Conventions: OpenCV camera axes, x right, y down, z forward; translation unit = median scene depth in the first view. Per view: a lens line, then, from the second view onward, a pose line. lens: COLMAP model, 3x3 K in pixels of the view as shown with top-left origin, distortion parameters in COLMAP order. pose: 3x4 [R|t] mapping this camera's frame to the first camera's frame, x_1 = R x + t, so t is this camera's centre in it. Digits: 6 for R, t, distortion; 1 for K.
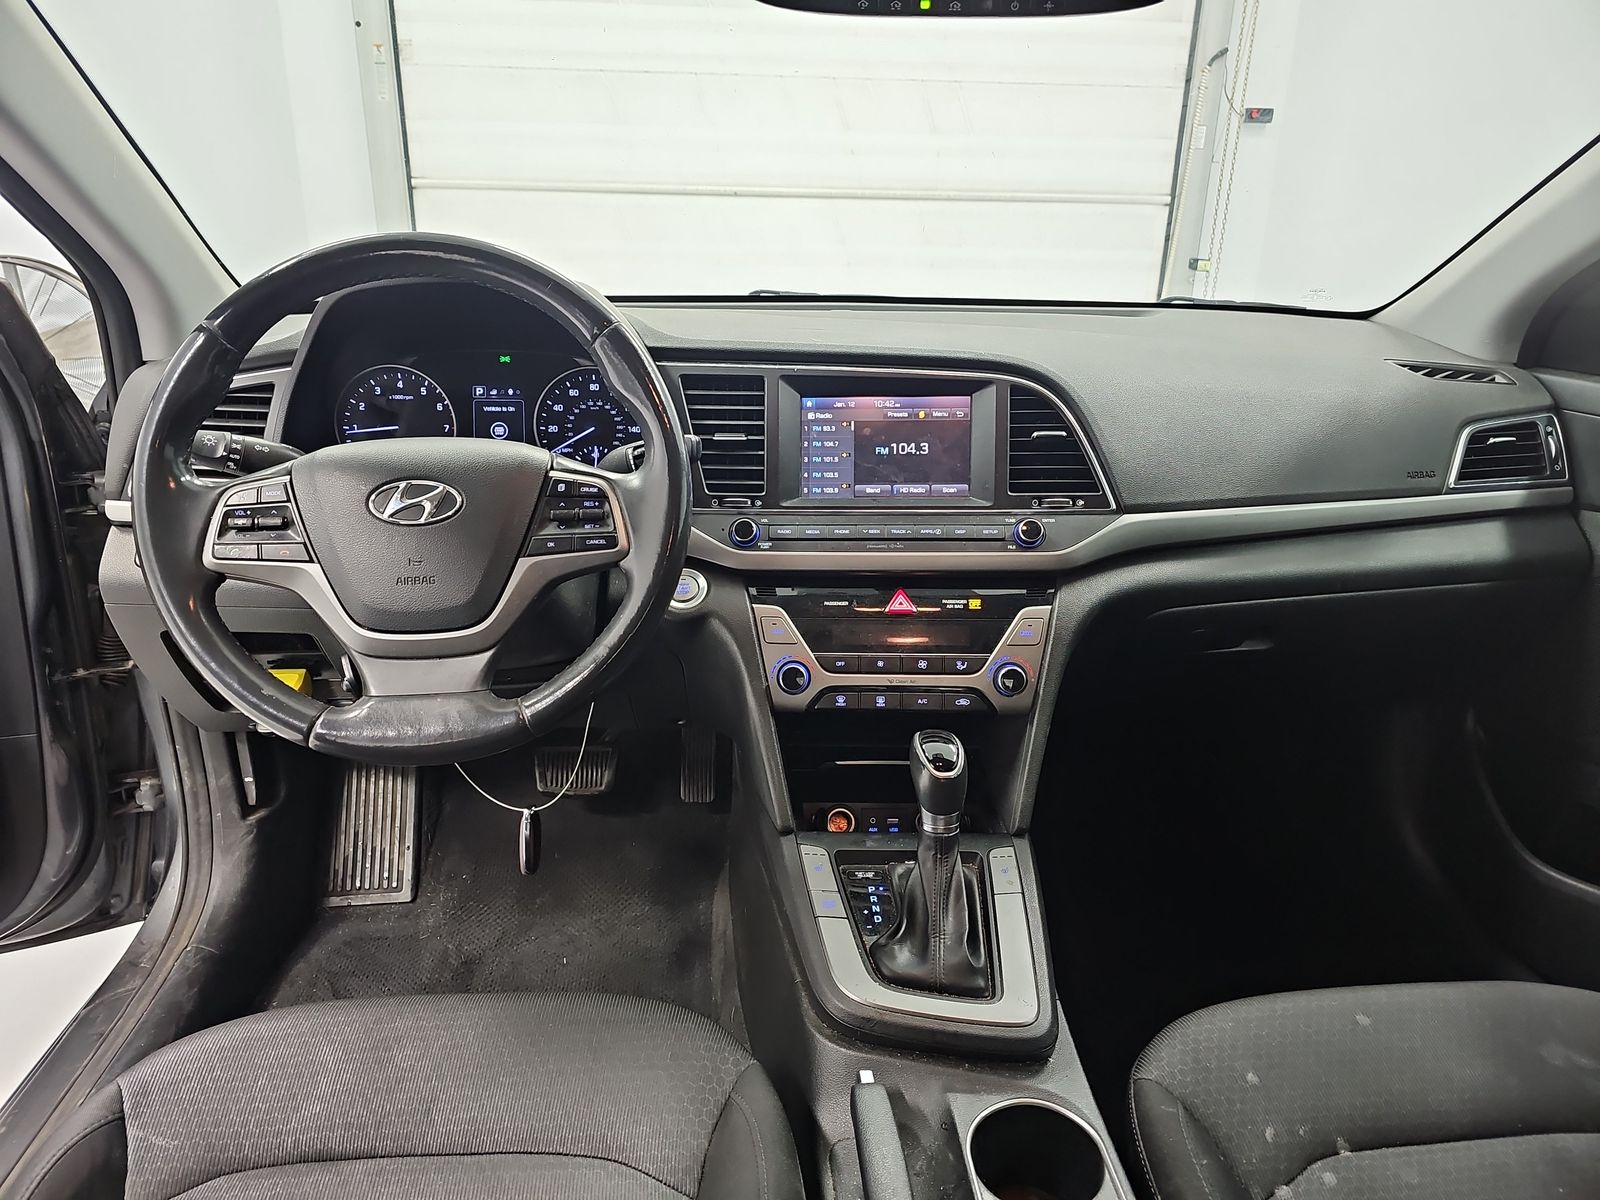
lens RADIAL K [[1079.3, 0, 798.2], [0, 1079.3, 625.0], [0, 0, 1]] dist [0.089487, -0.072217]
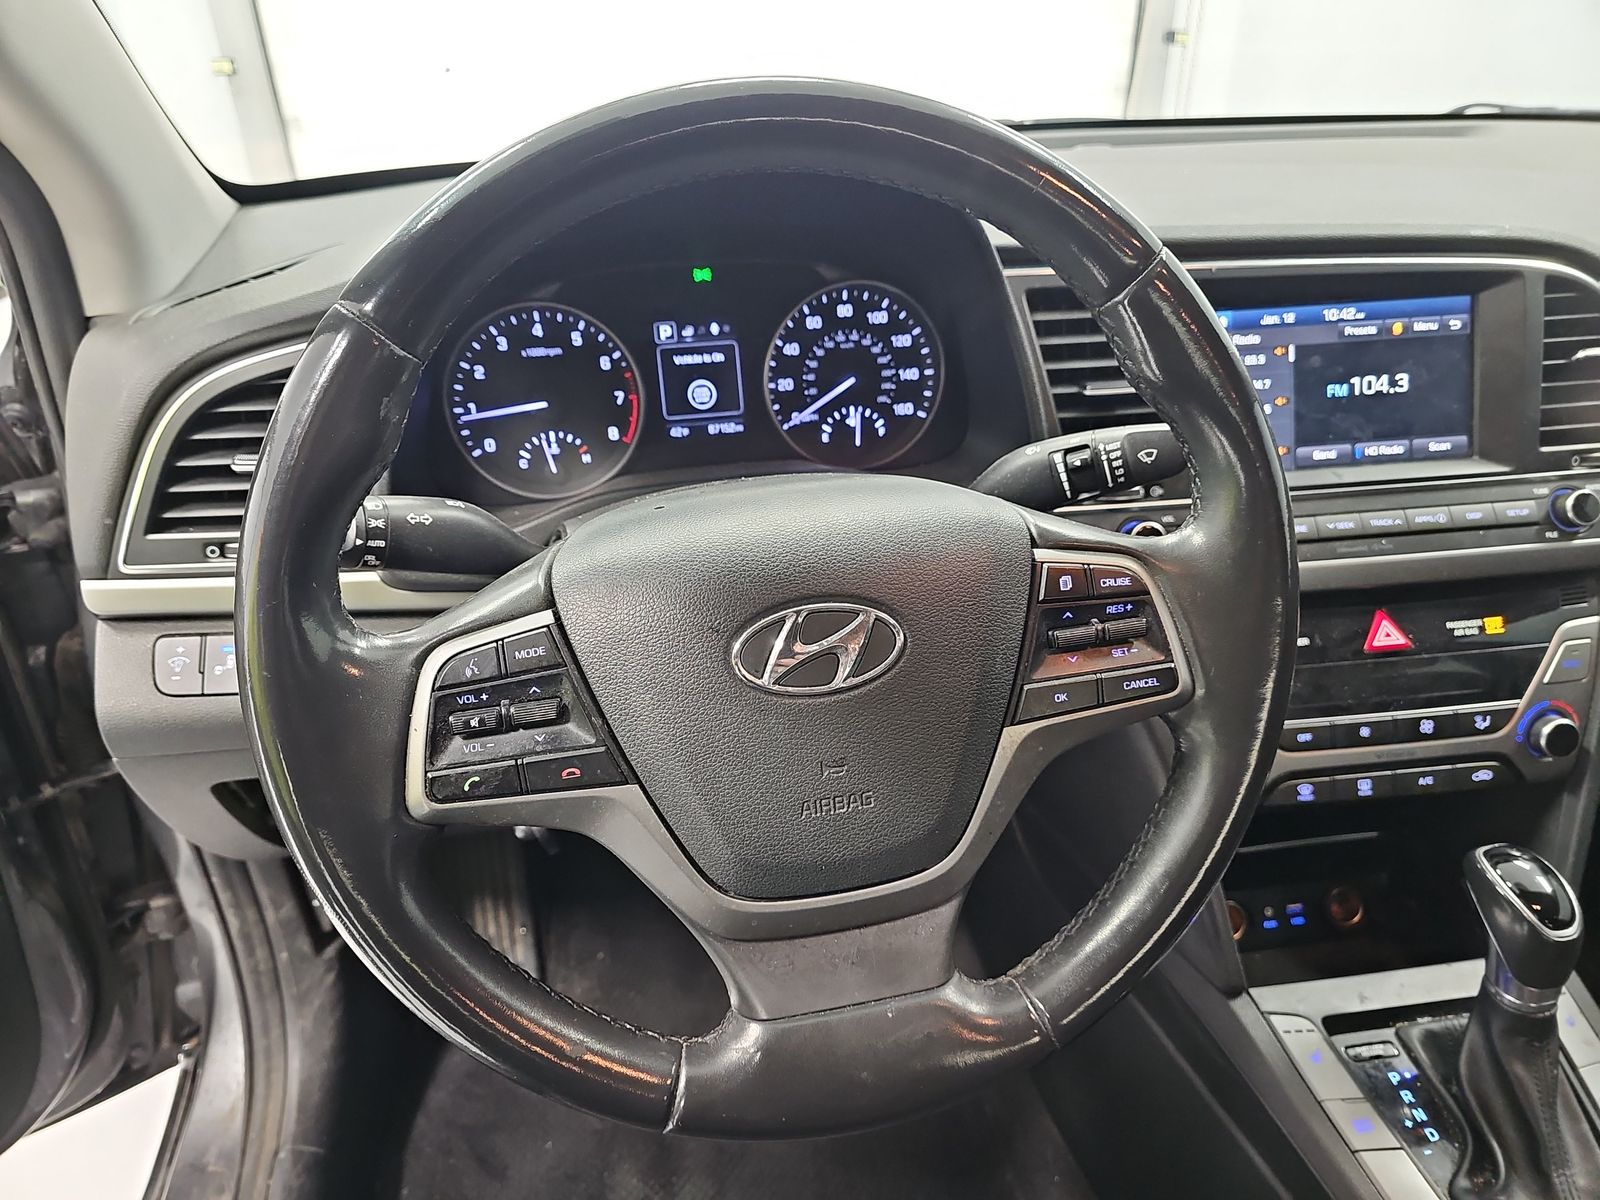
lens RADIAL K [[1058.8, 0, 773.9], [0, 1058.8, 601.1], [0, 0, 1]] dist [0.071069, -0.080981]
pose [[0.991348, -0.090059, 0.095486, -0.317506], [0.073880, 0.984155, 0.161184, -0.164891], [-0.108489, -0.152735, 0.982294, 0.400106]]
